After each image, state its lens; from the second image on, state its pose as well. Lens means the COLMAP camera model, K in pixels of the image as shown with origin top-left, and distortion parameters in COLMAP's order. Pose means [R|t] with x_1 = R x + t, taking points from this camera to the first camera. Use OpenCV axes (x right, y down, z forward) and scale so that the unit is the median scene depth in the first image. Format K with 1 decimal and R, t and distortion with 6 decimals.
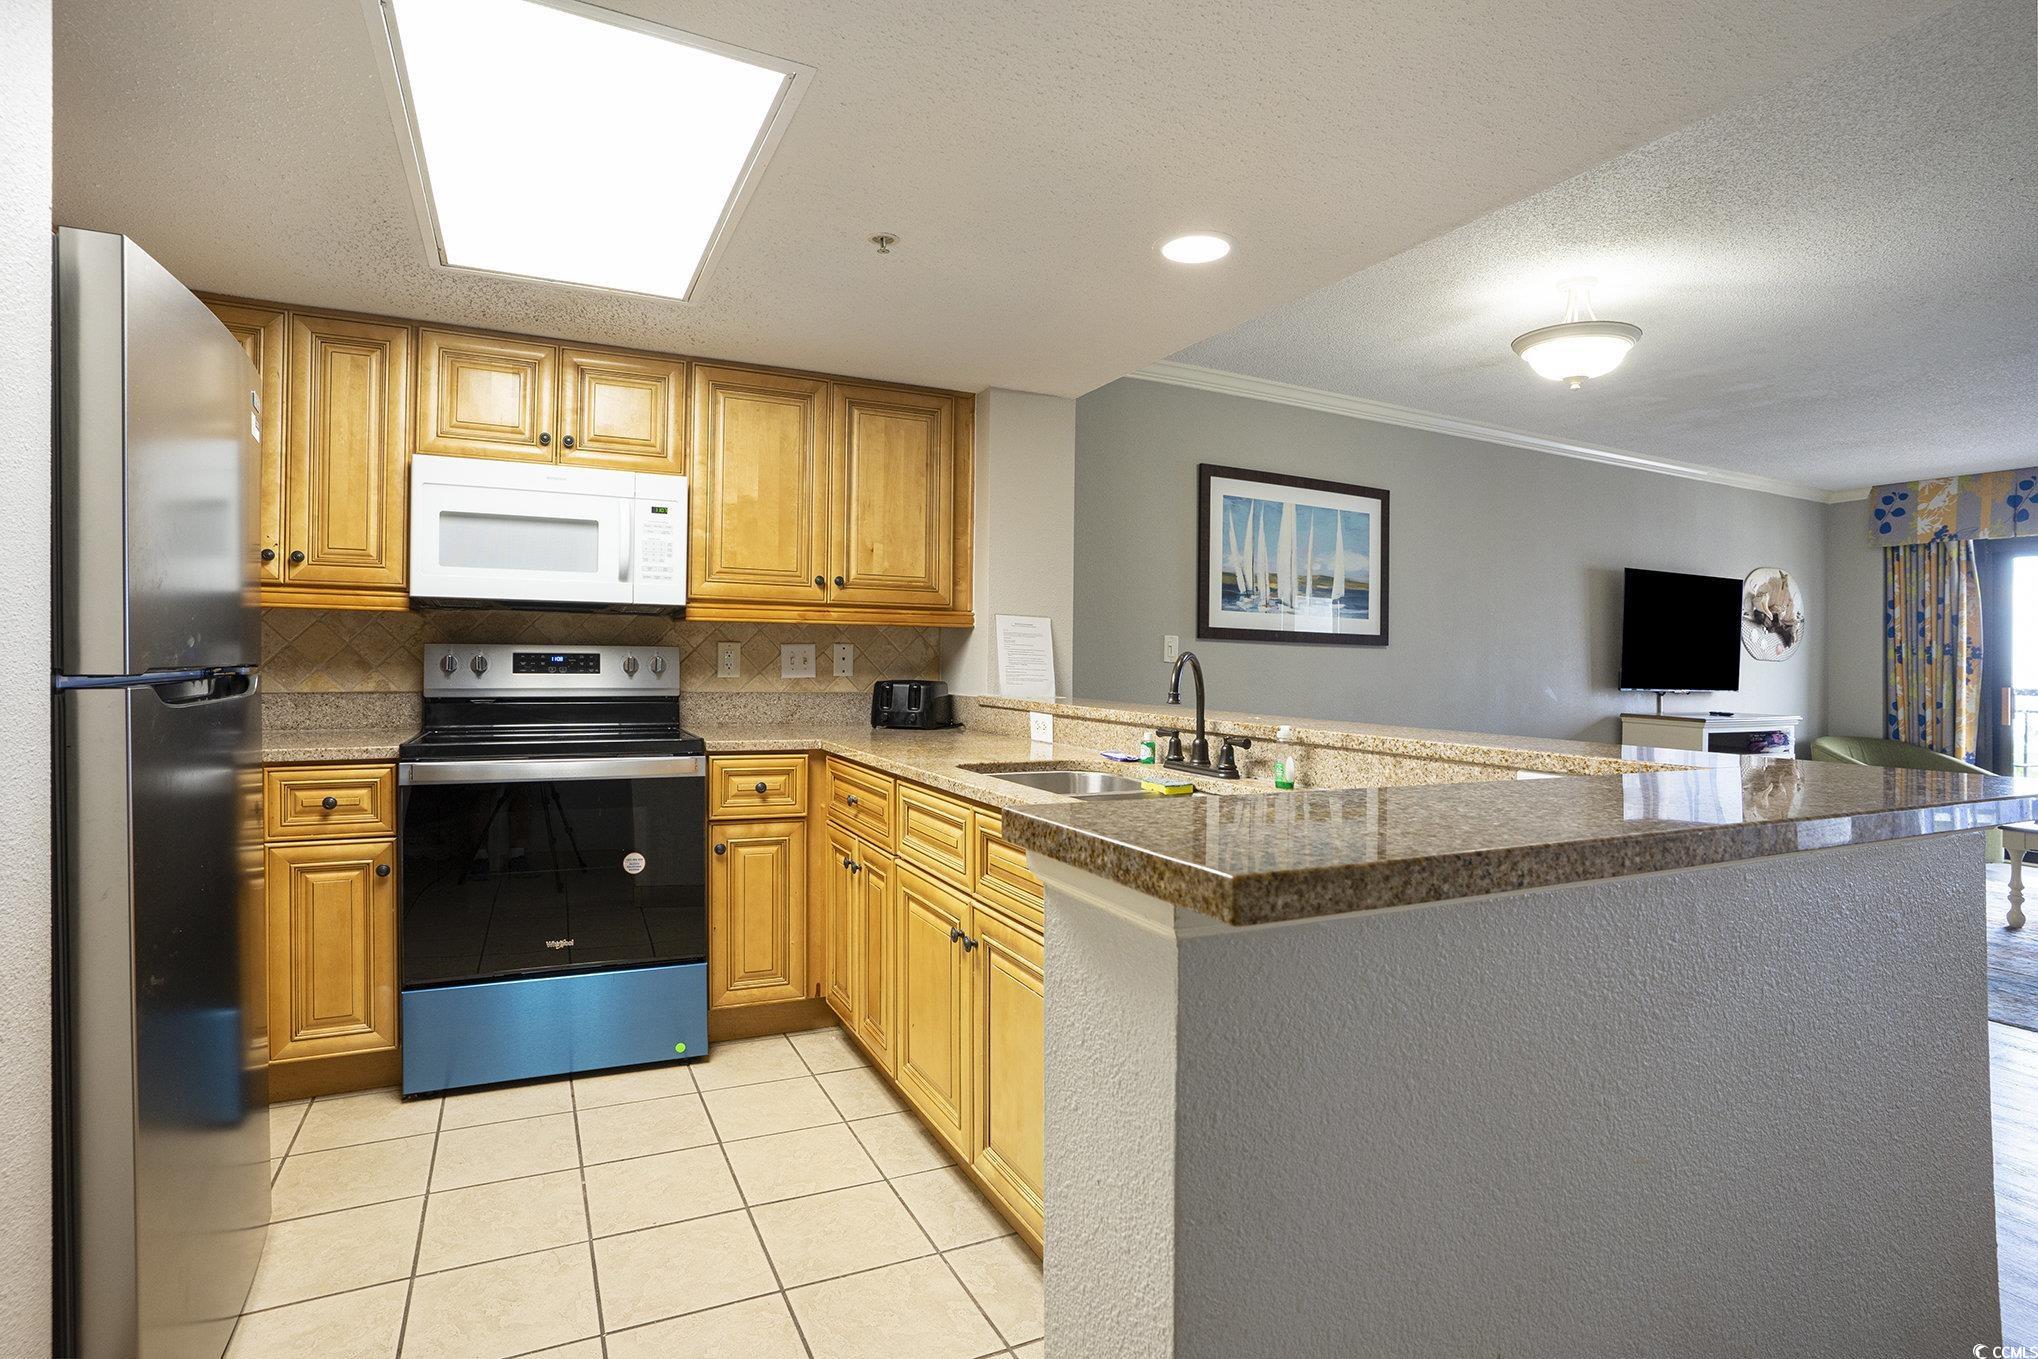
lens RADIAL K [[1006.3, 0, 1013.8], [0, 1006.3, 653.4], [0, 0, 1]] dist [-0.042926, 0.000459]
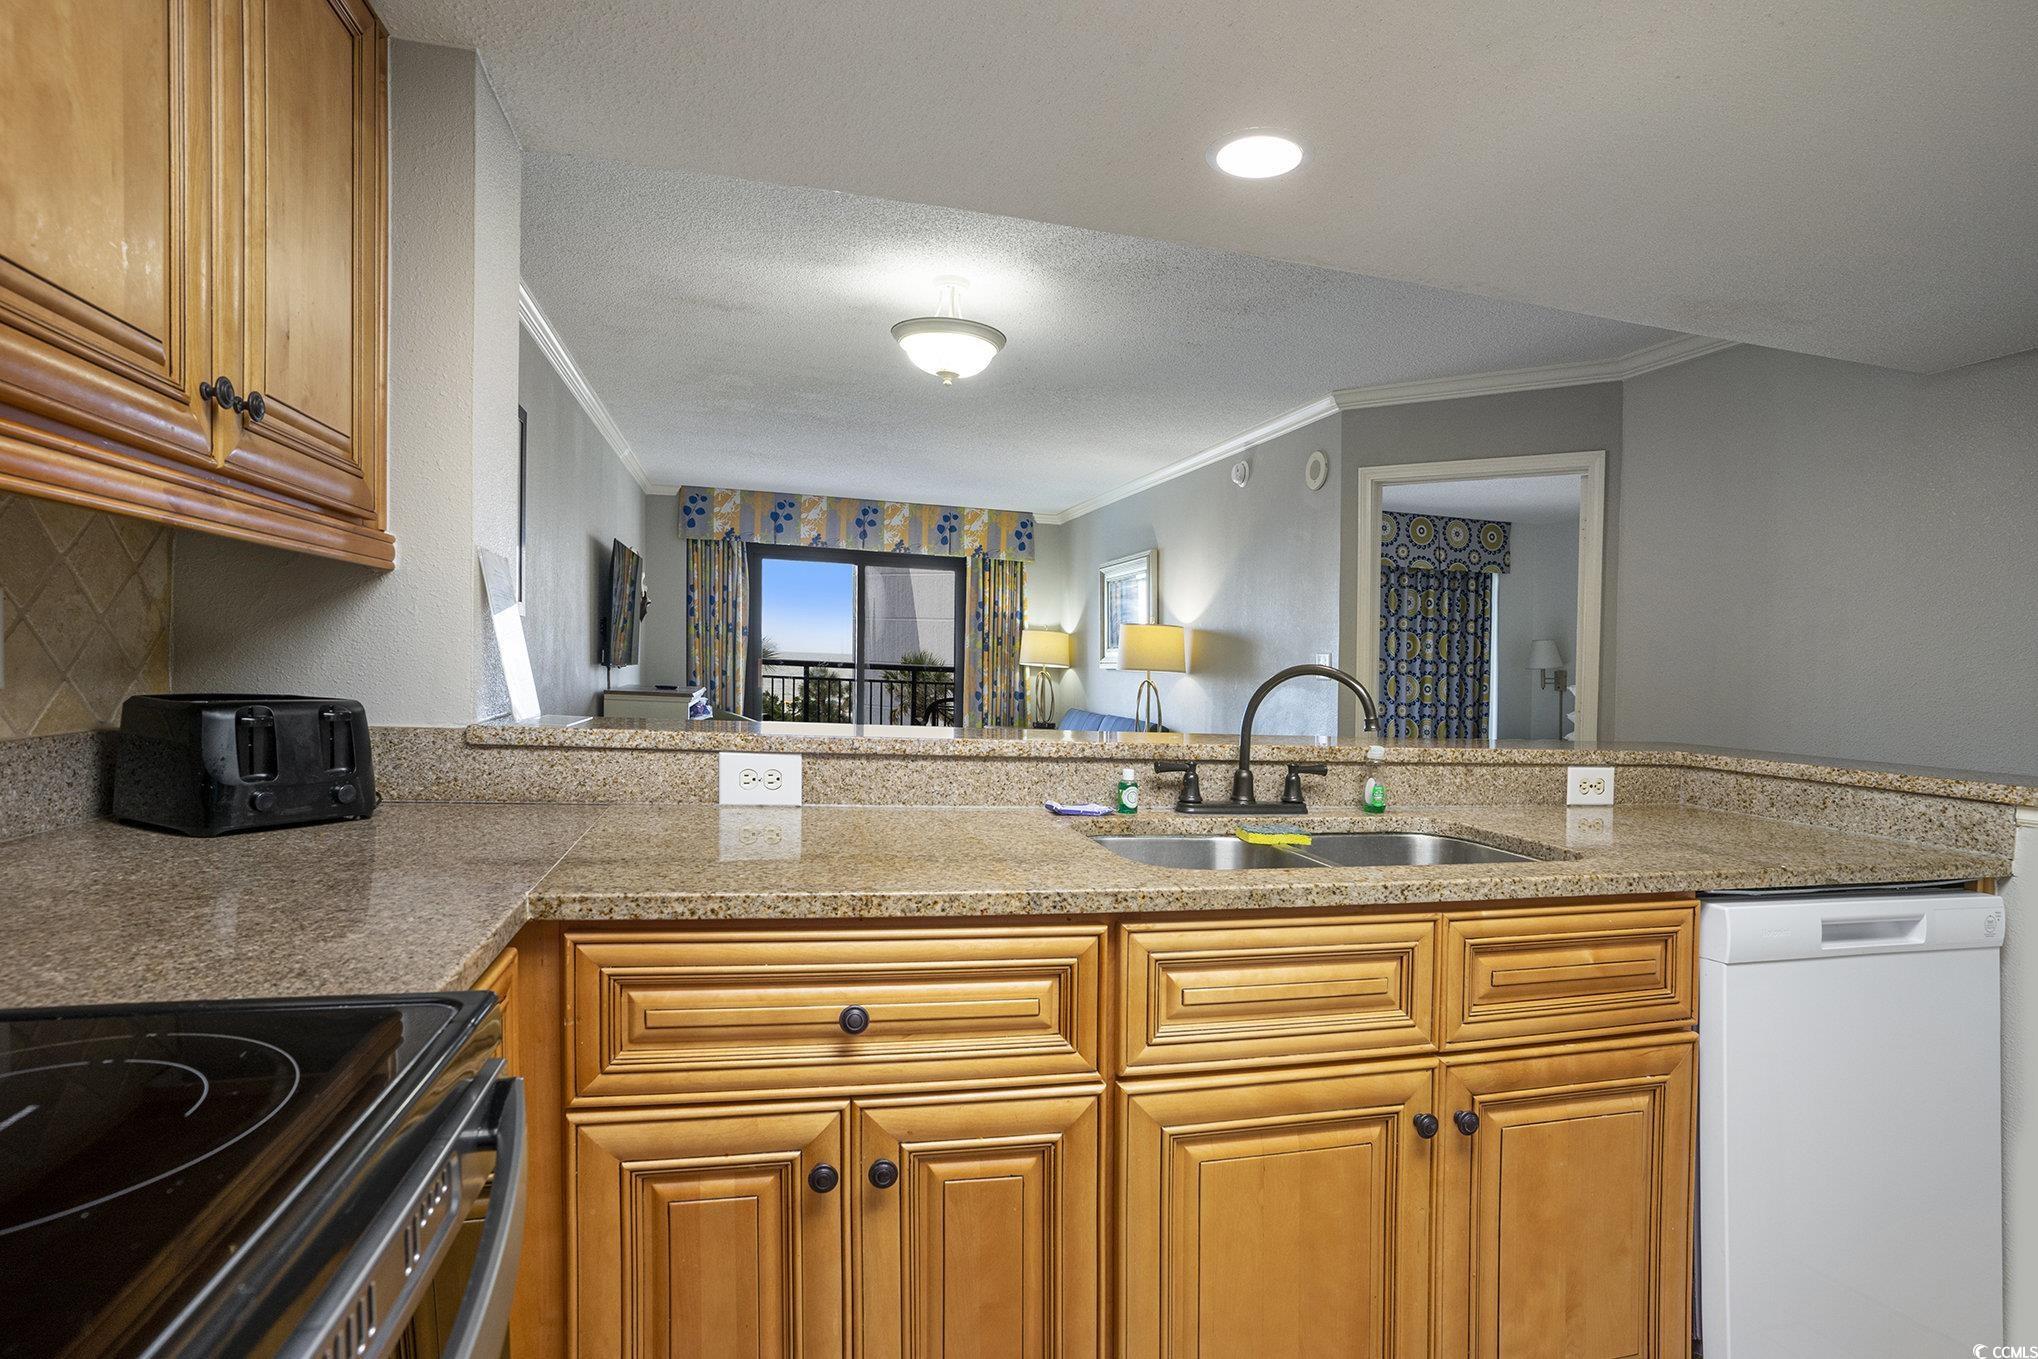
lens RADIAL K [[1006.3, 0, 1013.8], [0, 1006.3, 653.4], [0, 0, 1]] dist [-0.042926, 0.000459]
pose [[0.206798, -0.002873, 0.978379, -0.221030], [-0.042472, 0.999027, 0.011910, -0.002078], [-0.977461, -0.044017, 0.206475, 0.374483]]
